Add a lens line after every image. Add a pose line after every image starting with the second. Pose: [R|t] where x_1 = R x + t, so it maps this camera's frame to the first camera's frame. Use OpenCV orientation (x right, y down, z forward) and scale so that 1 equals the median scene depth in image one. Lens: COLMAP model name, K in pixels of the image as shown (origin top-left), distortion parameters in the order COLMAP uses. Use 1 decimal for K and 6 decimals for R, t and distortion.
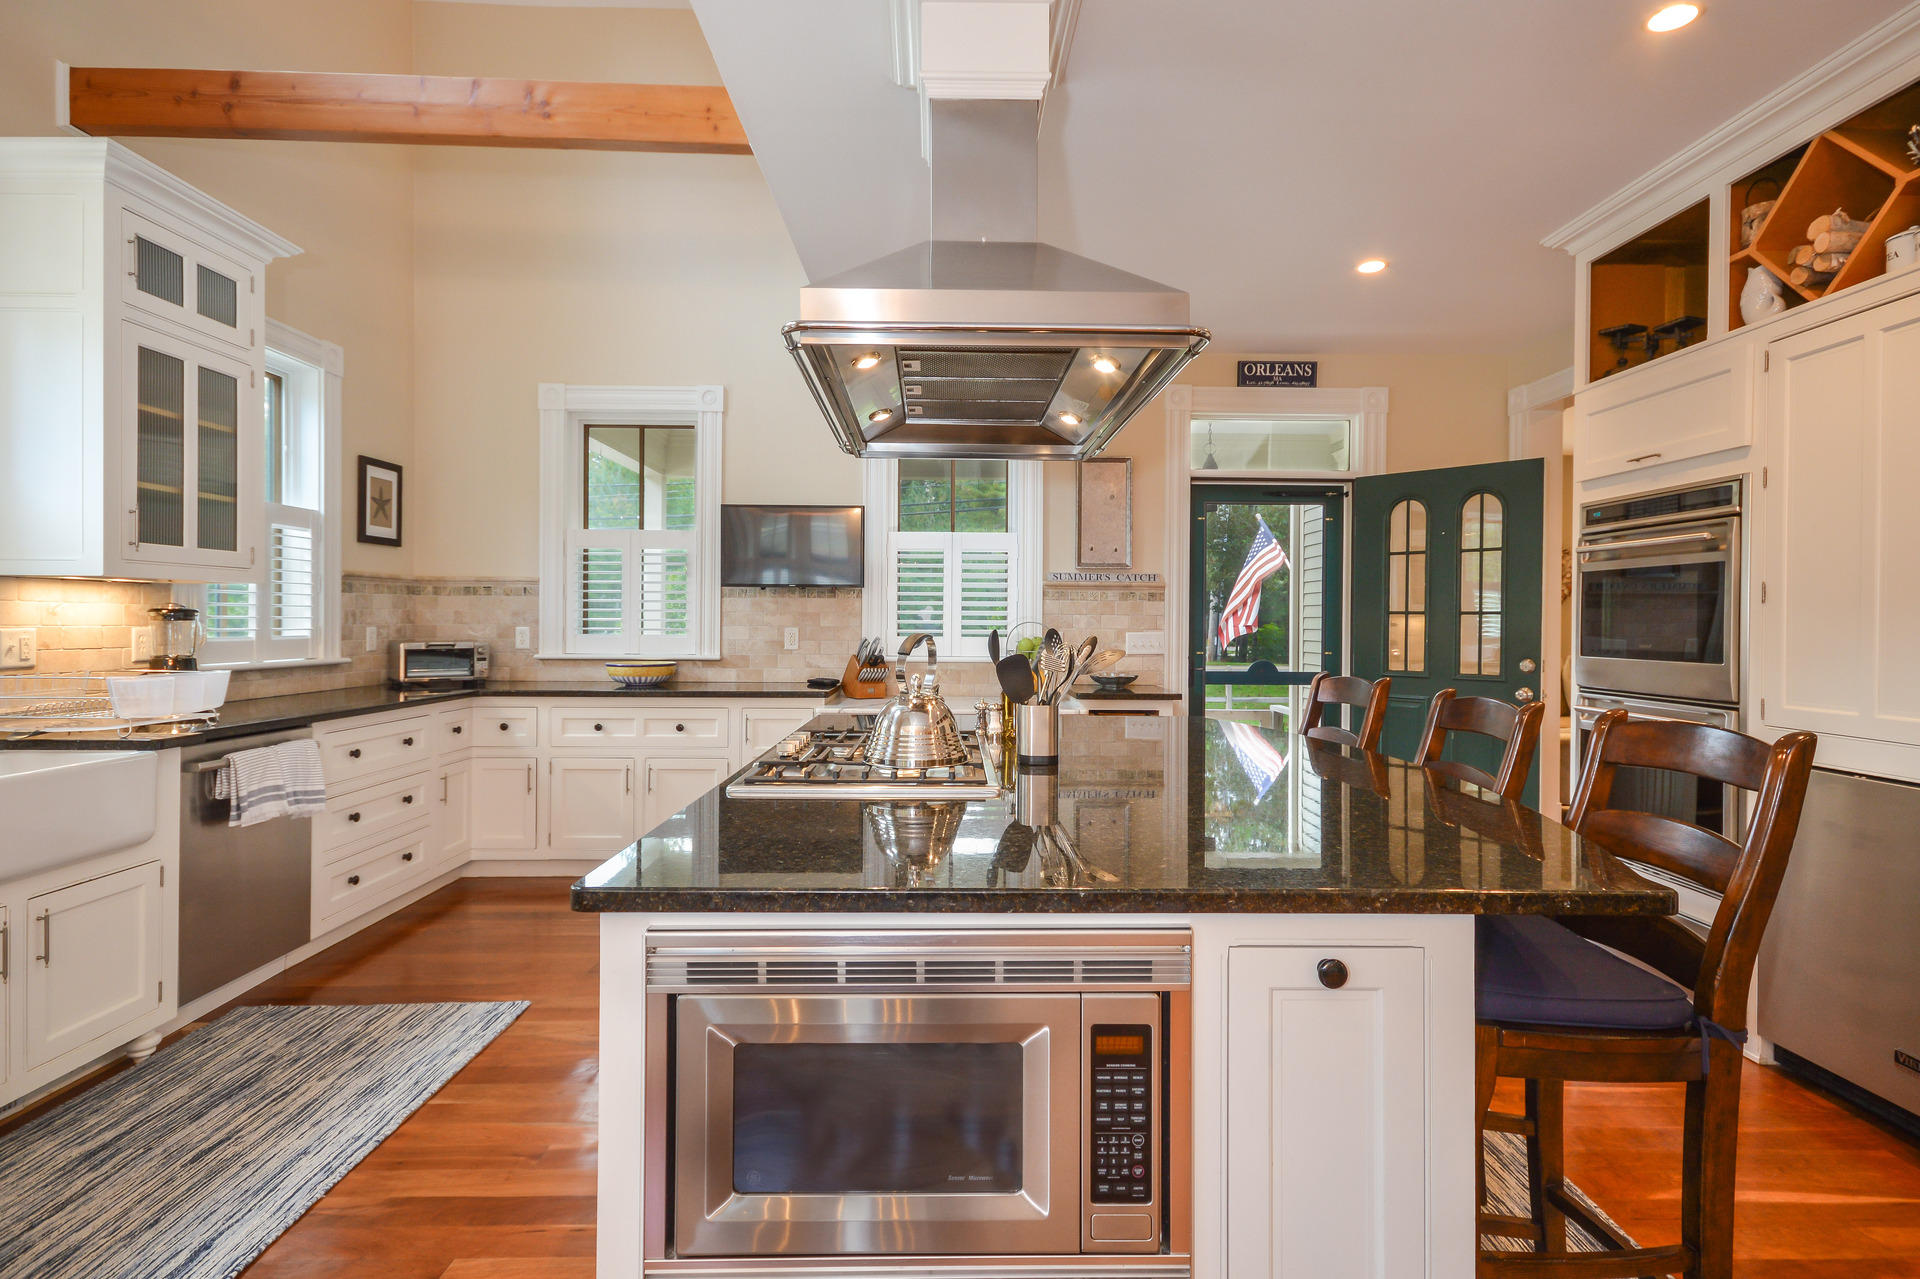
lens RADIAL K [[1035.1, 0, 960.0], [0, 1035.1, 639.5], [0, 0, 1]] dist [0.013104, -0.000234]
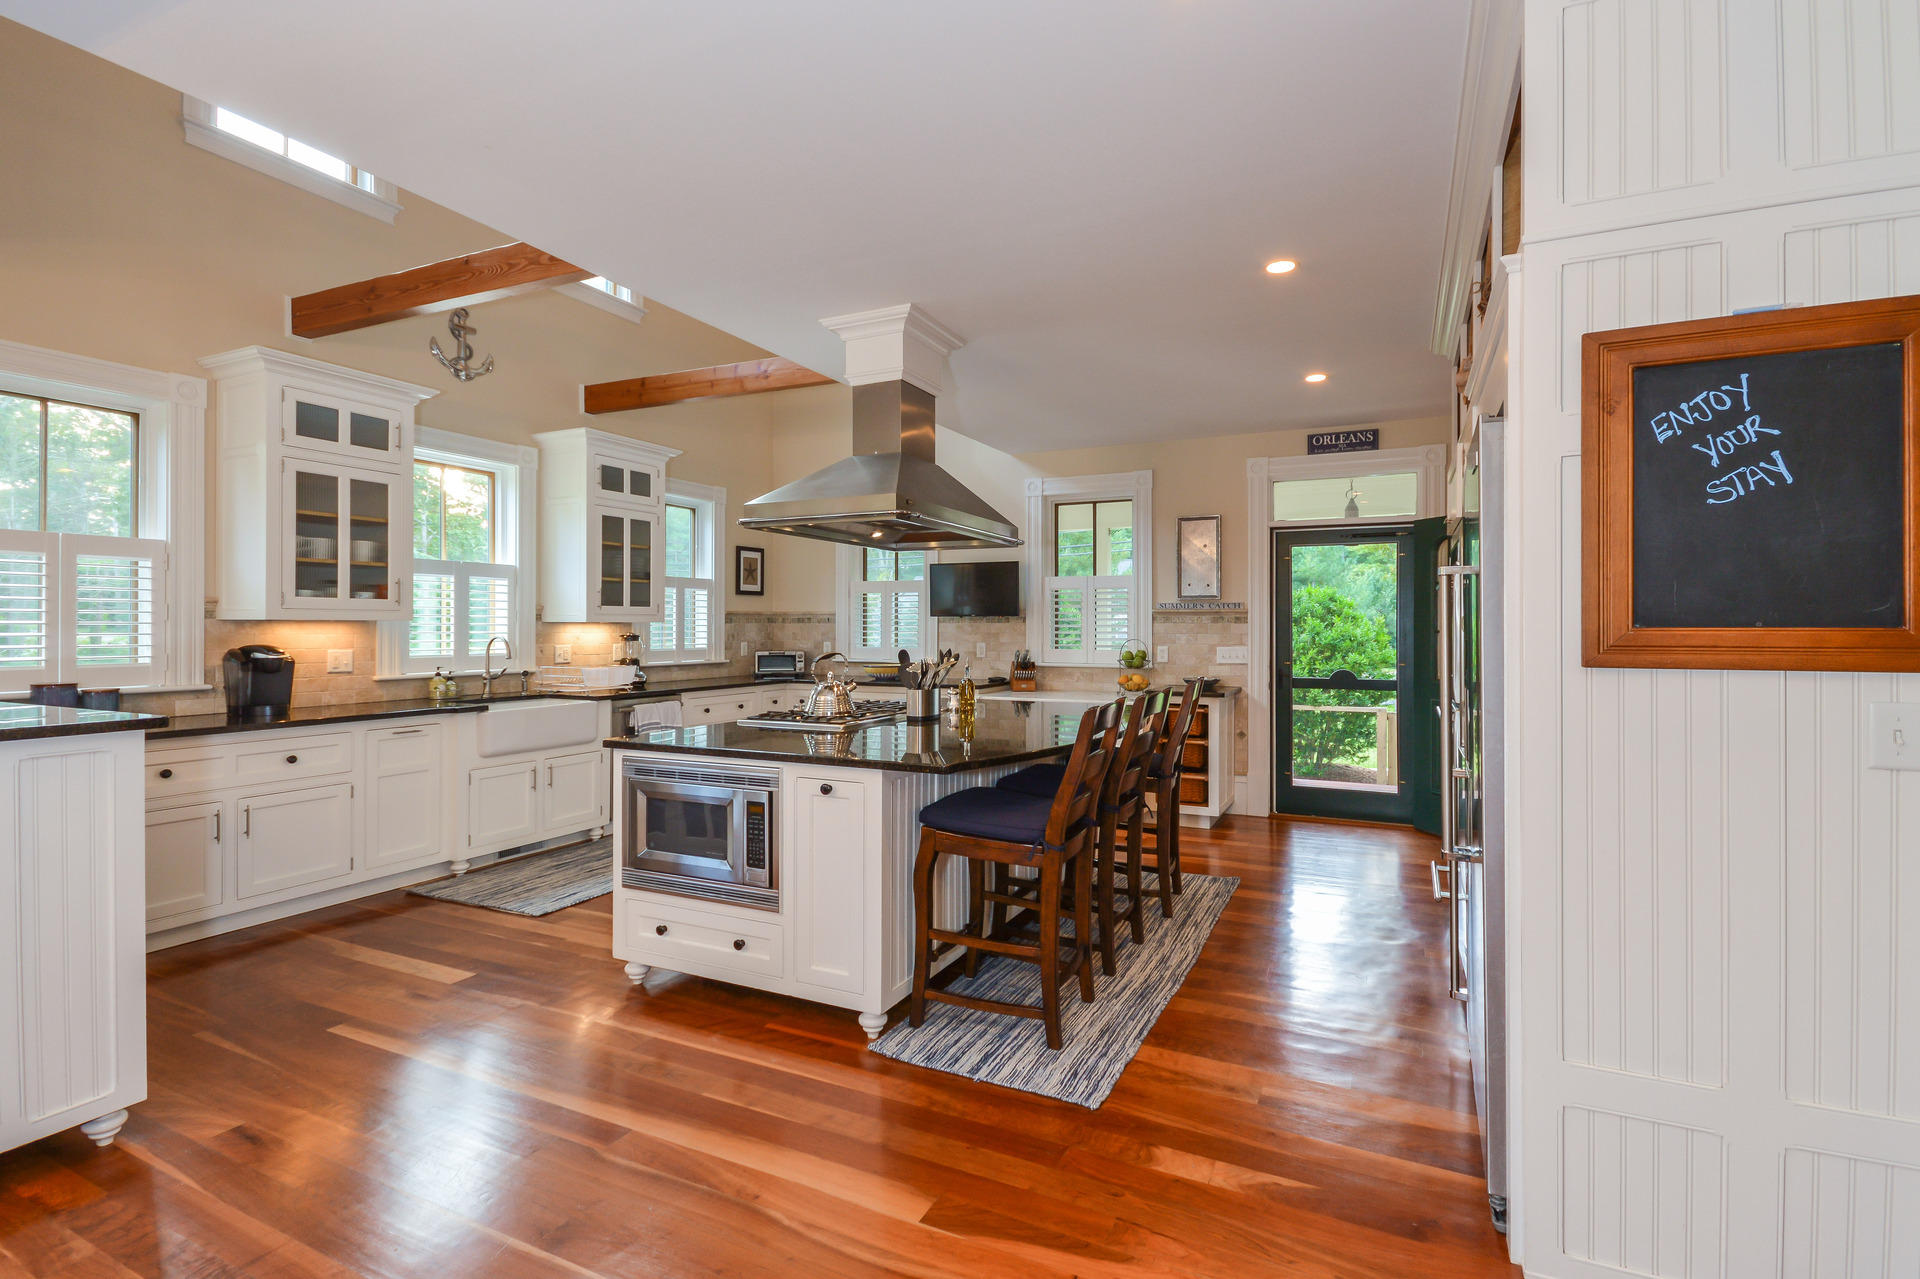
lens RADIAL K [[929.6, 0, 960.0], [0, 929.6, 639.5], [0, 0, 1]] dist [-0.000213, -0.000035]
pose [[0.897565, 0.001639, -0.440880, 0.503443], [-0.004412, 0.999976, -0.005264, -0.011366], [0.440861, 0.006669, 0.897551, -0.276660]]
